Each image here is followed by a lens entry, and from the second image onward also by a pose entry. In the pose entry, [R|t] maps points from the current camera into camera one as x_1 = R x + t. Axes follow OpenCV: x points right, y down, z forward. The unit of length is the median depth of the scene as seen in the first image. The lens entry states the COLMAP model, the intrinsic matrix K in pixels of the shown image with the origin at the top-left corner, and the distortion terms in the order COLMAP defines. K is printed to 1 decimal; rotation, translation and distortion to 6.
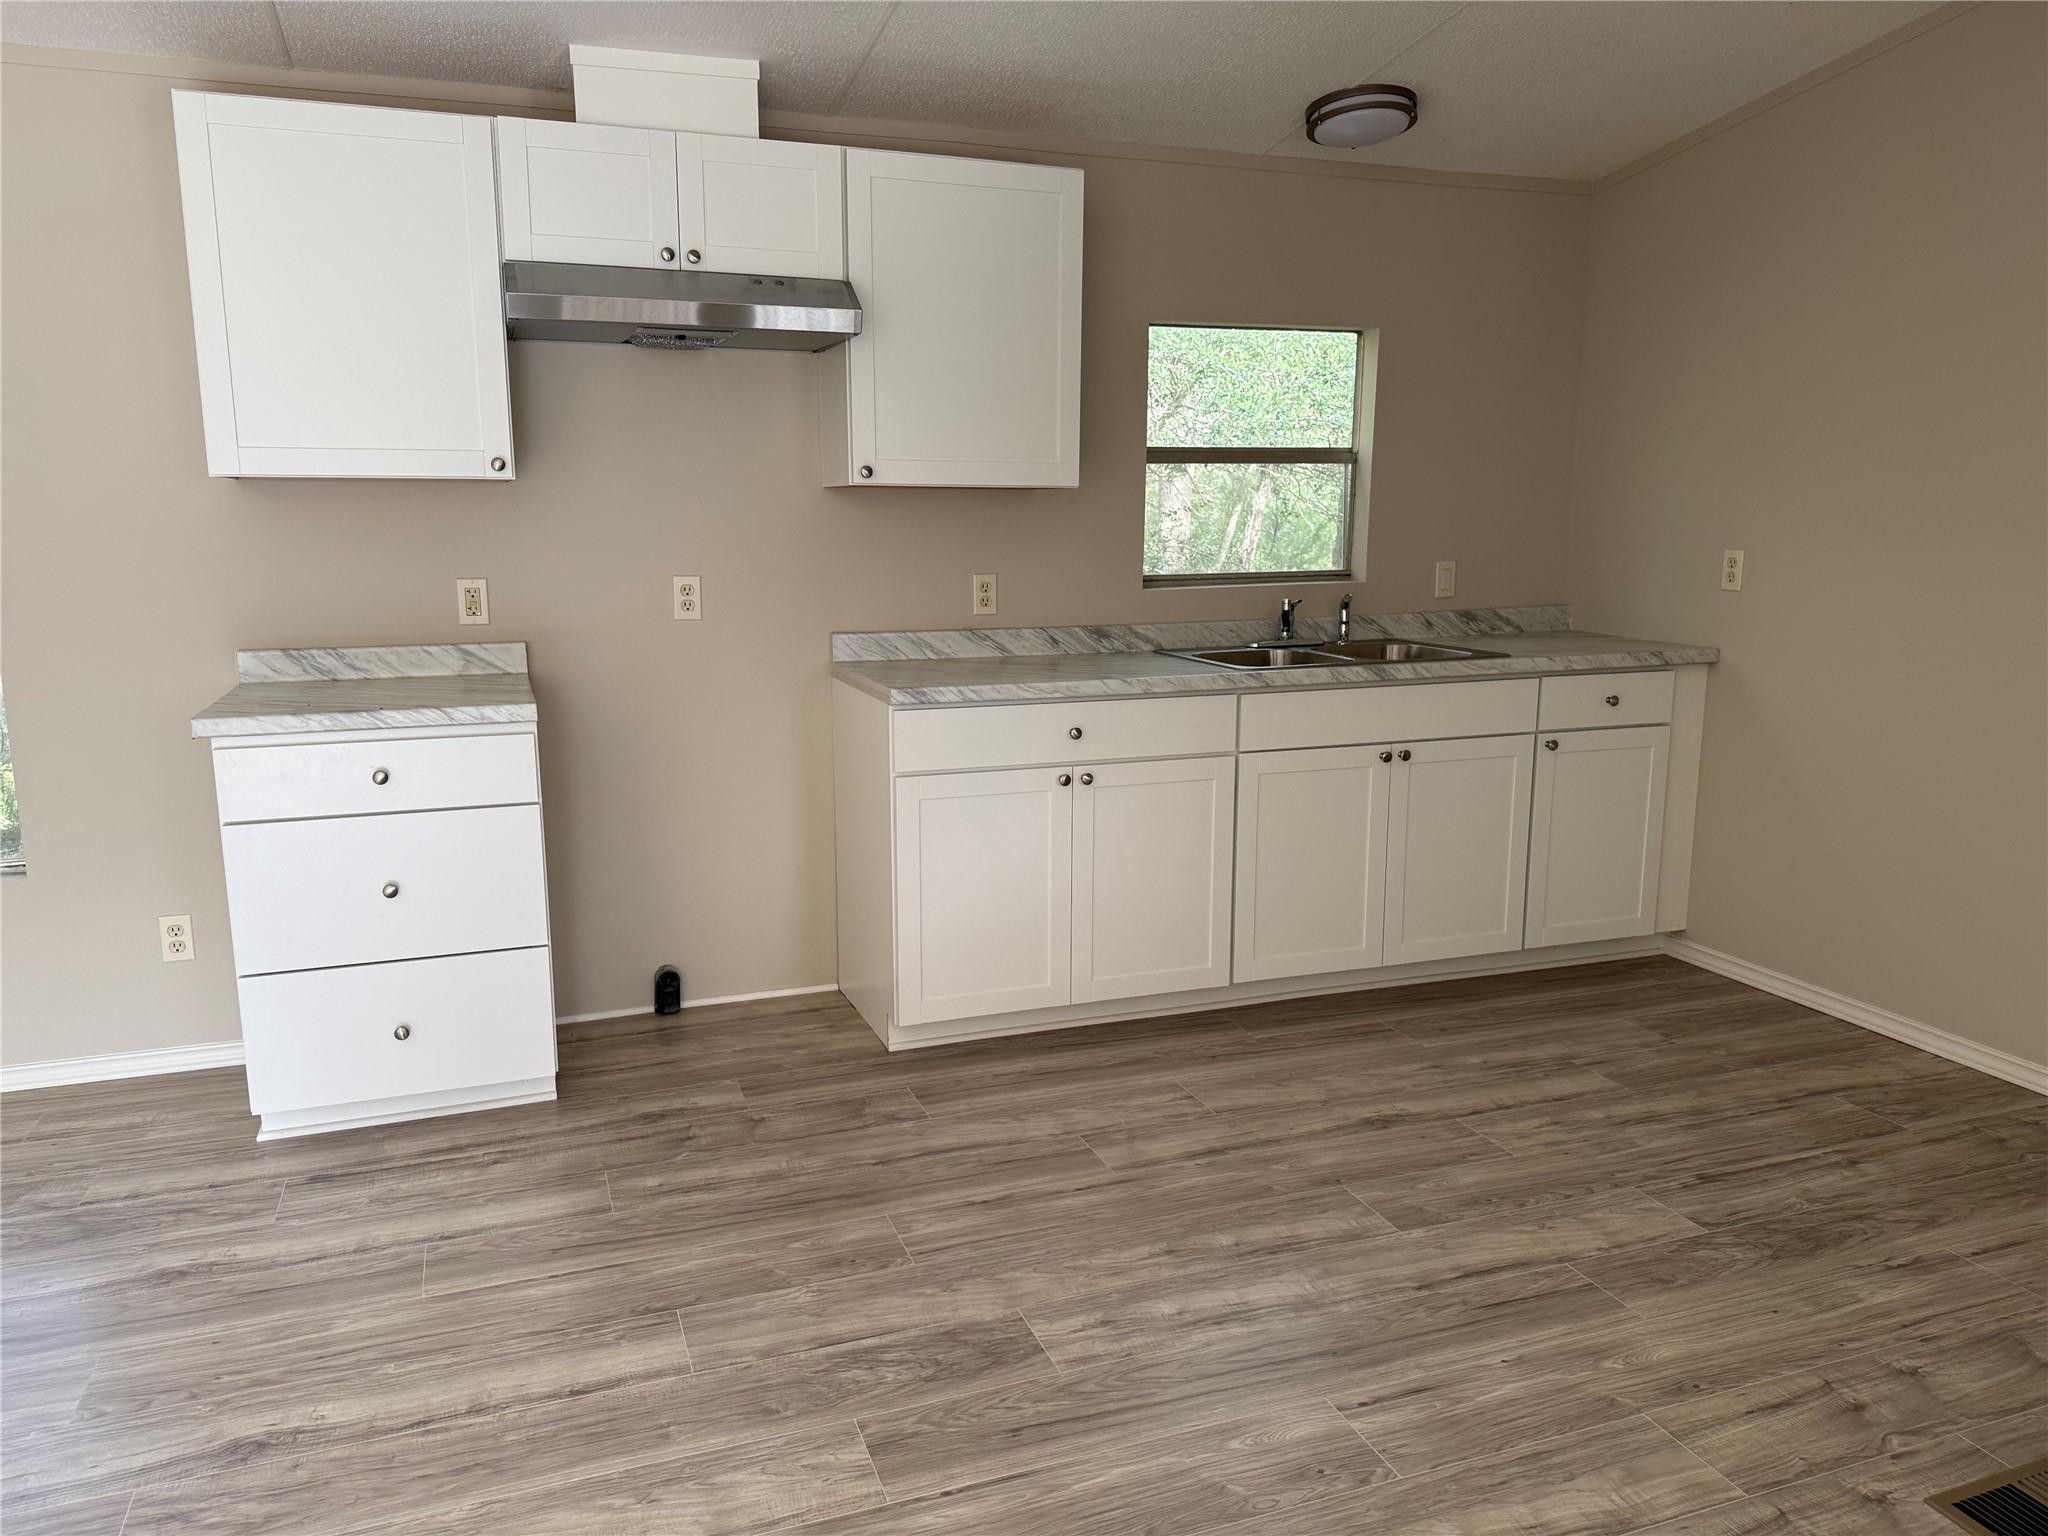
lens RADIAL K [[1431.7, 0, 1014.6], [0, 1431.7, 770.1], [0, 0, 1]] dist [0.172077, -0.318482]
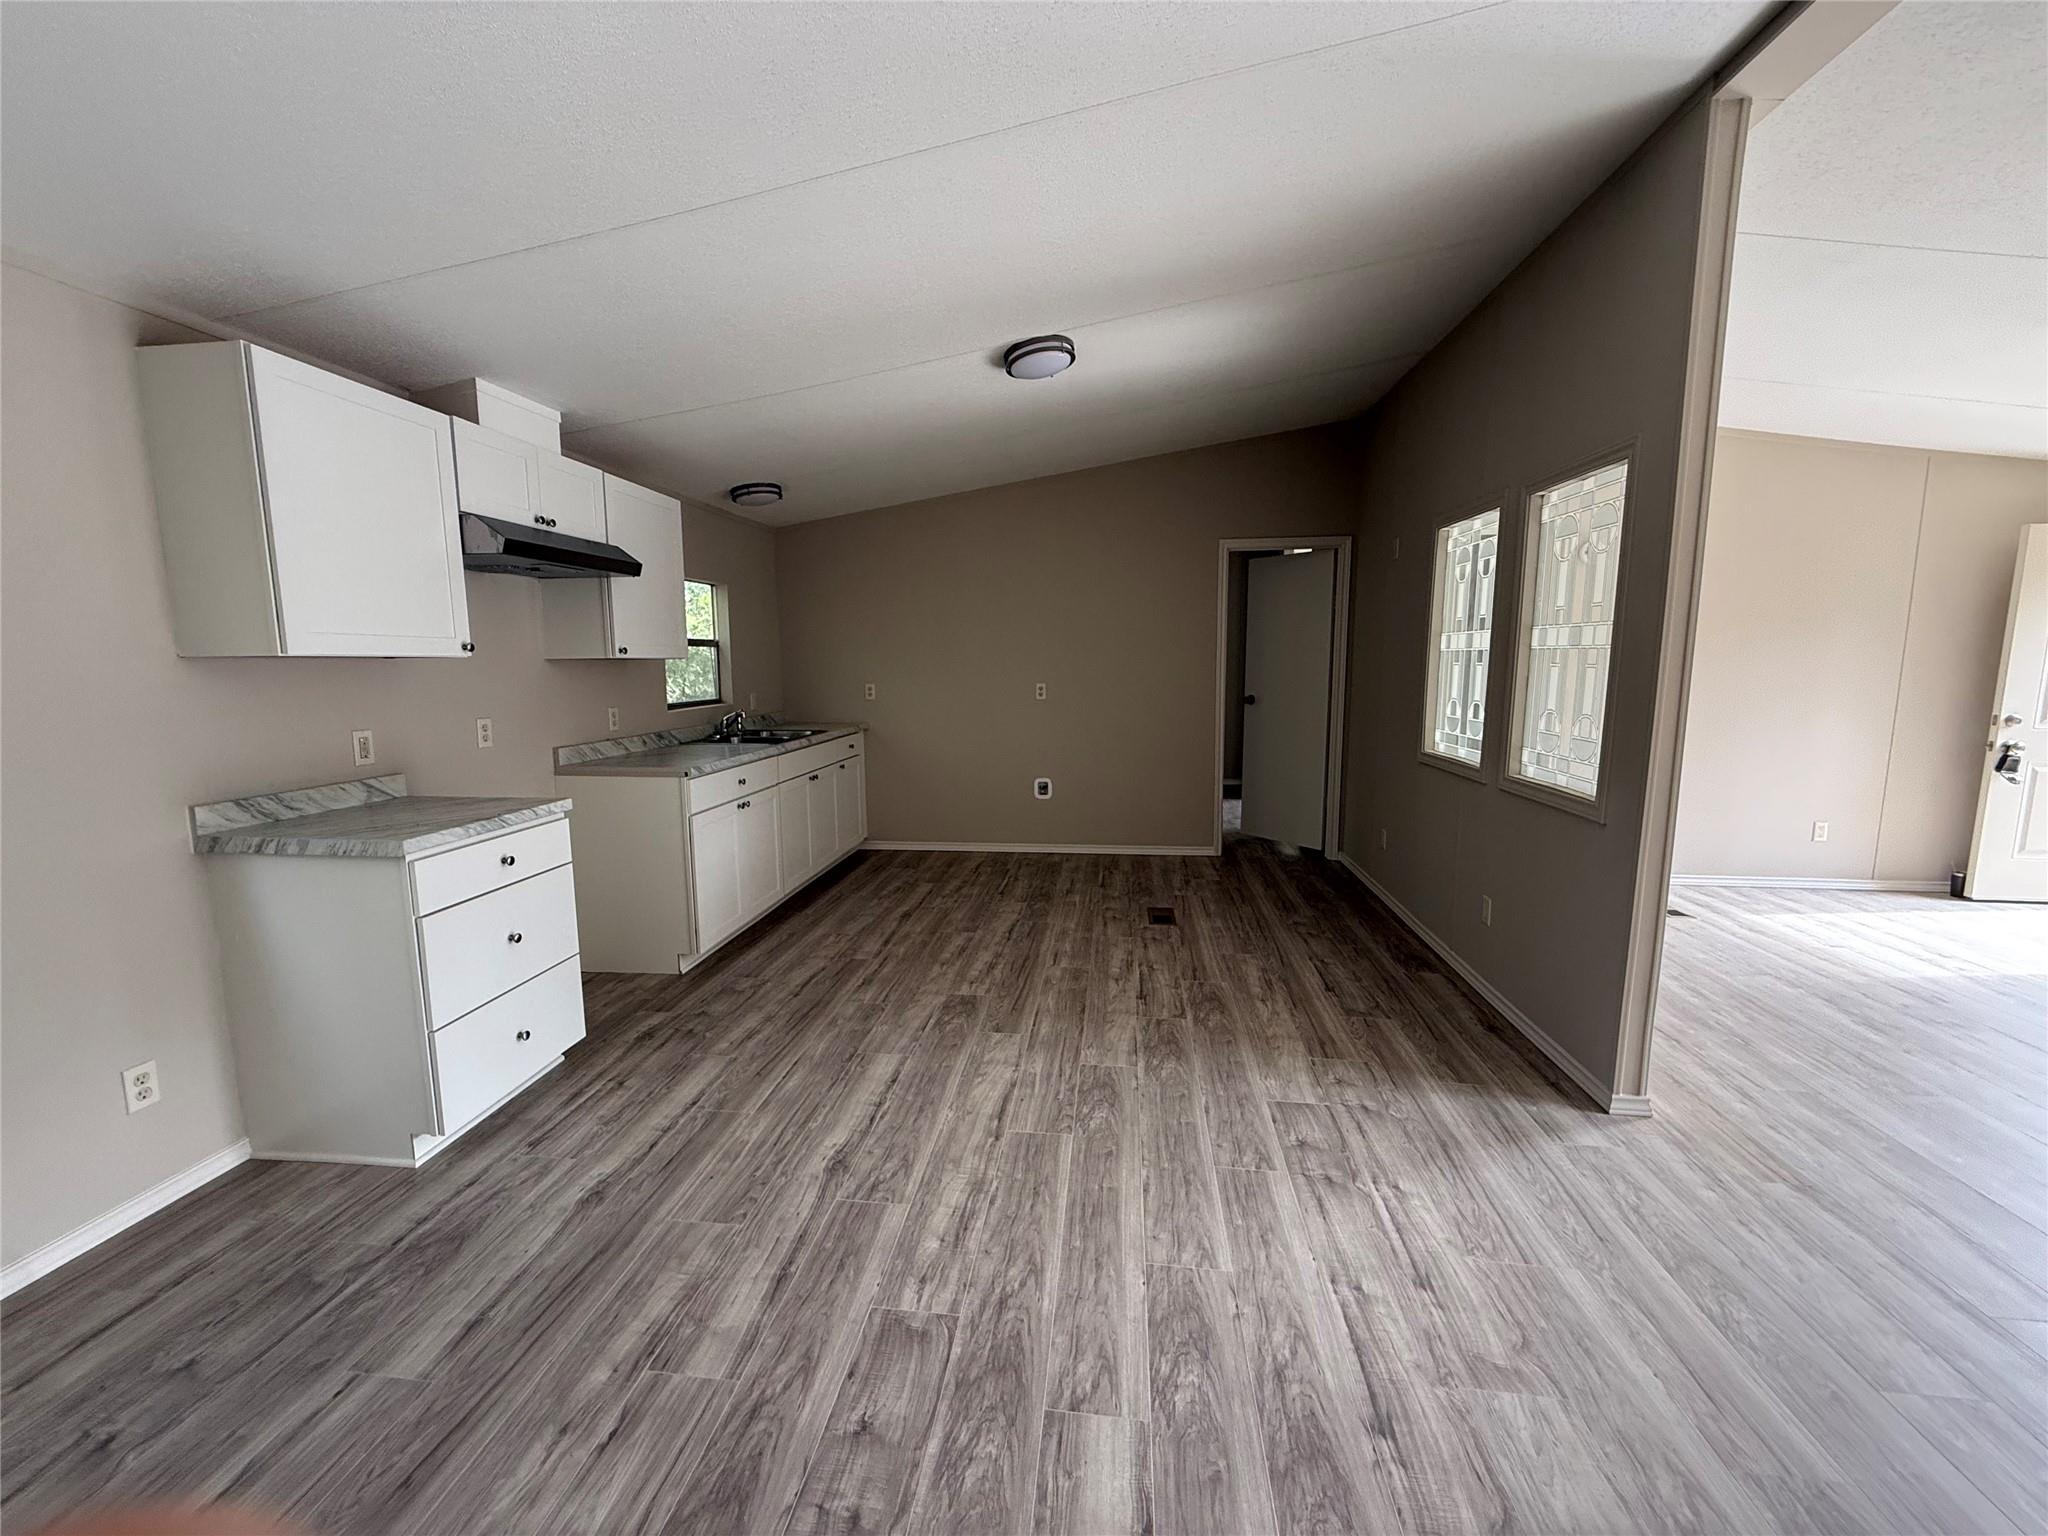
lens RADIAL K [[817.3, 0, 1016.4], [0, 817.3, 765.7], [0, 0, 1]] dist [0.005946, -0.000277]
pose [[0.459552, -0.116928, 0.880420, -0.759631], [0.167667, 0.984893, 0.043286, -0.032415], [-0.872181, 0.127726, 0.472215, 0.134917]]
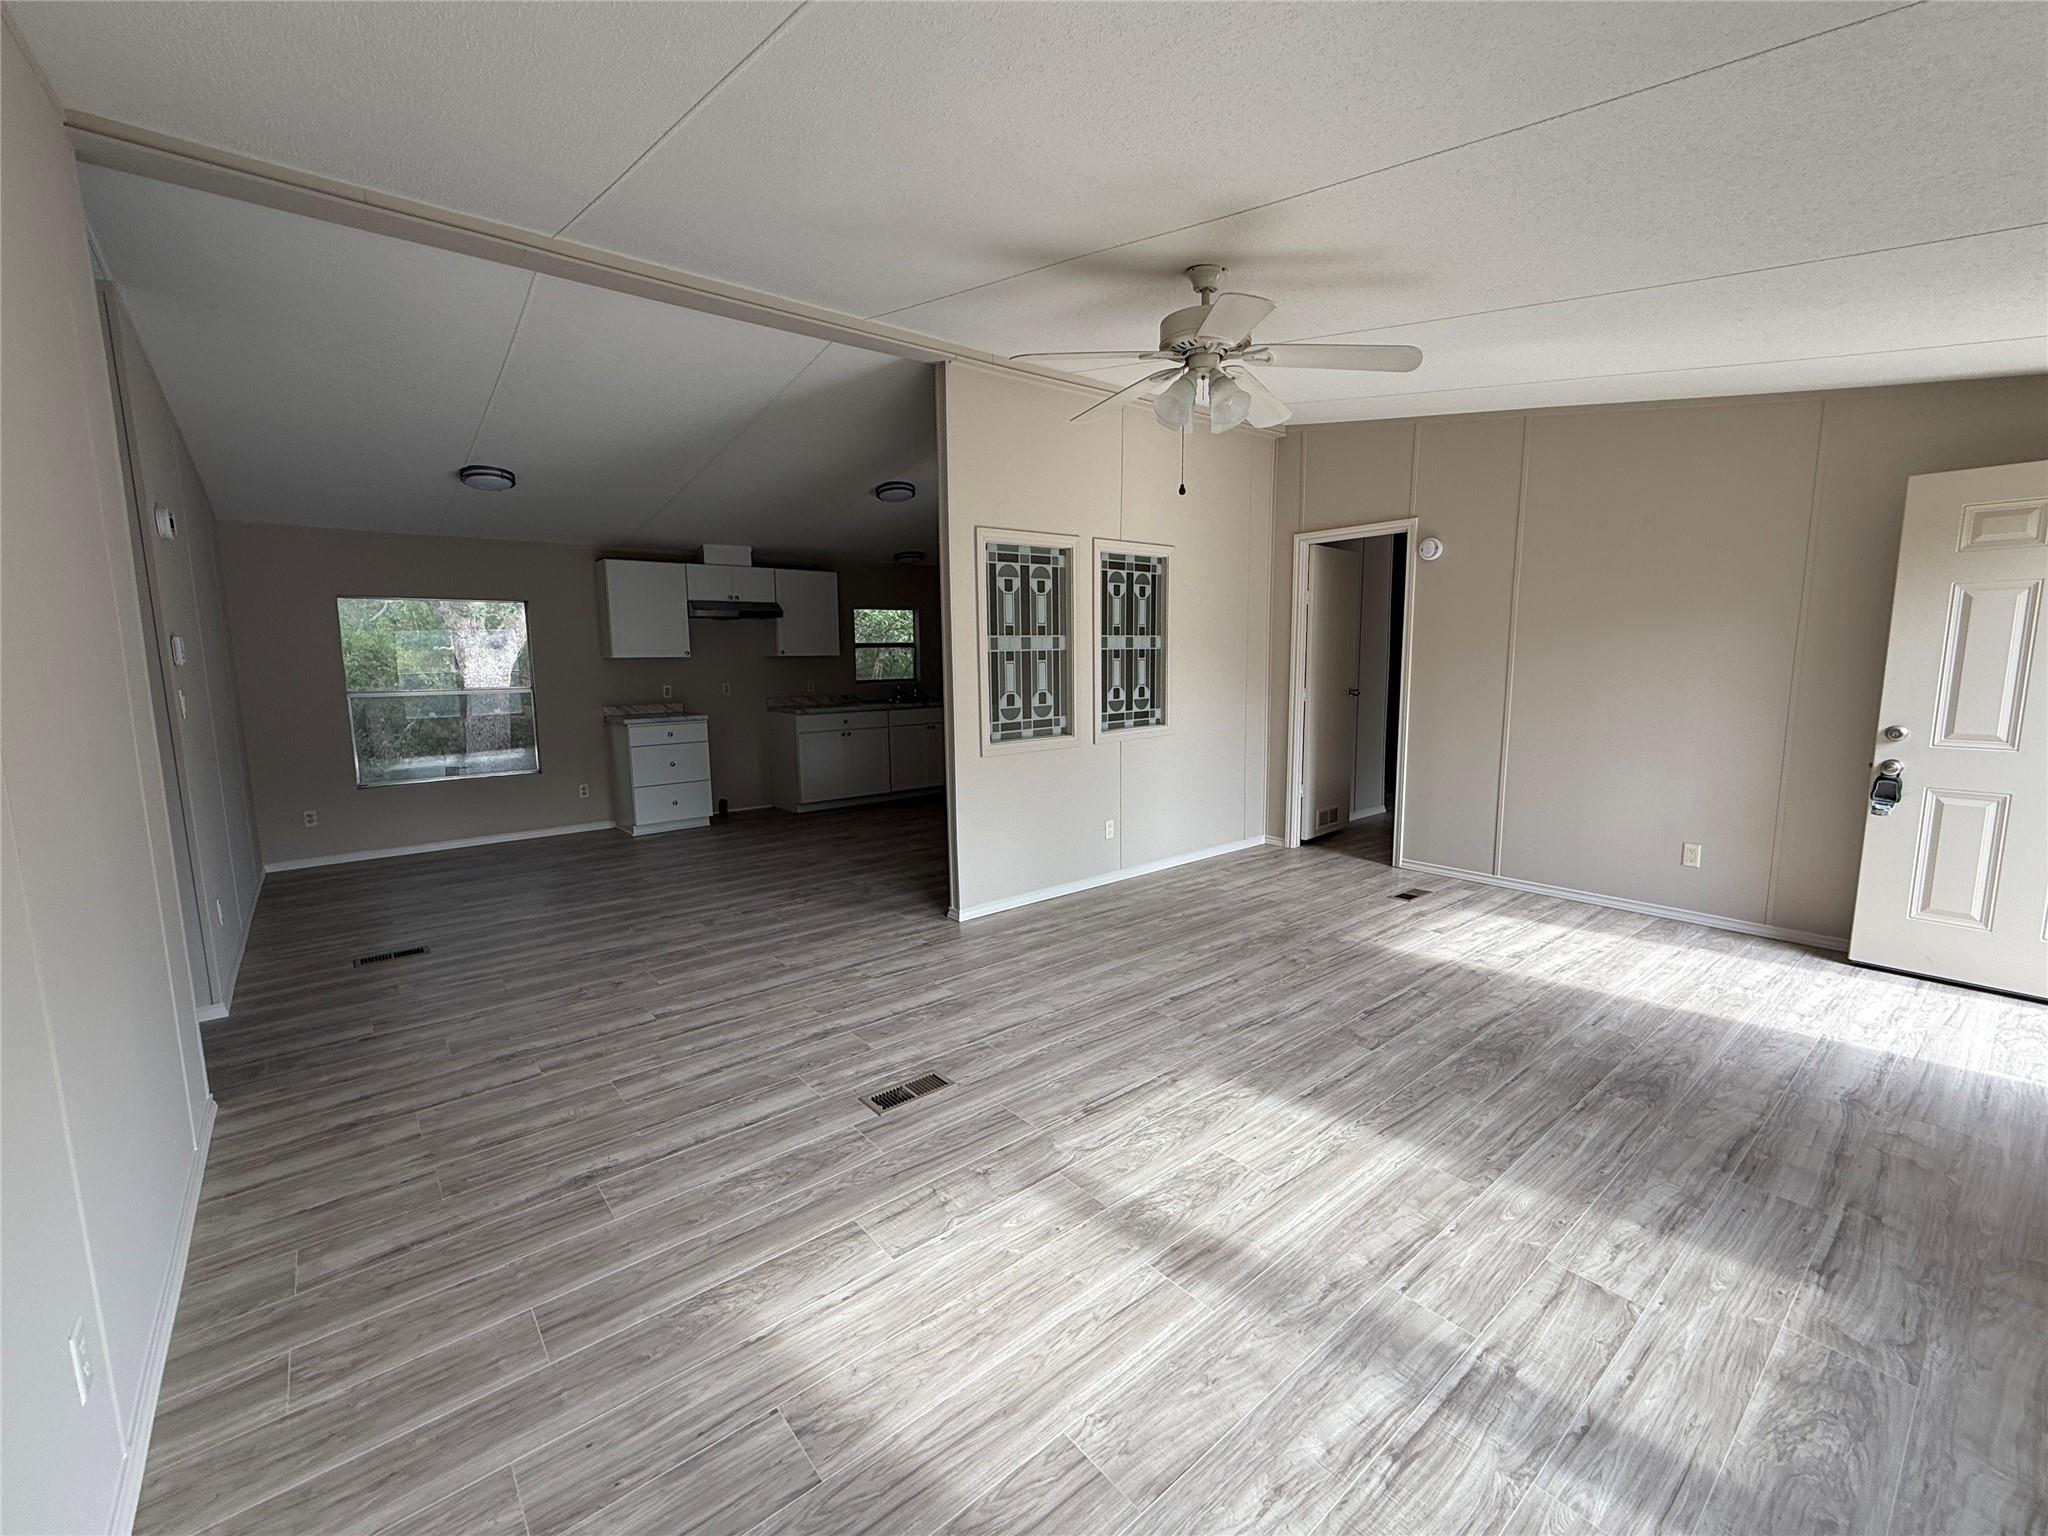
lens RADIAL K [[857.4, 0, 1020.4], [0, 857.4, 759.7], [0, 0, 1]] dist [0.002162, 0.000136]
pose [[0.943980, -0.053802, 0.325586, -0.252847], [0.073329, 0.996152, -0.047995, 0.208110], [-0.321751, 0.069182, 0.944293, -1.201797]]
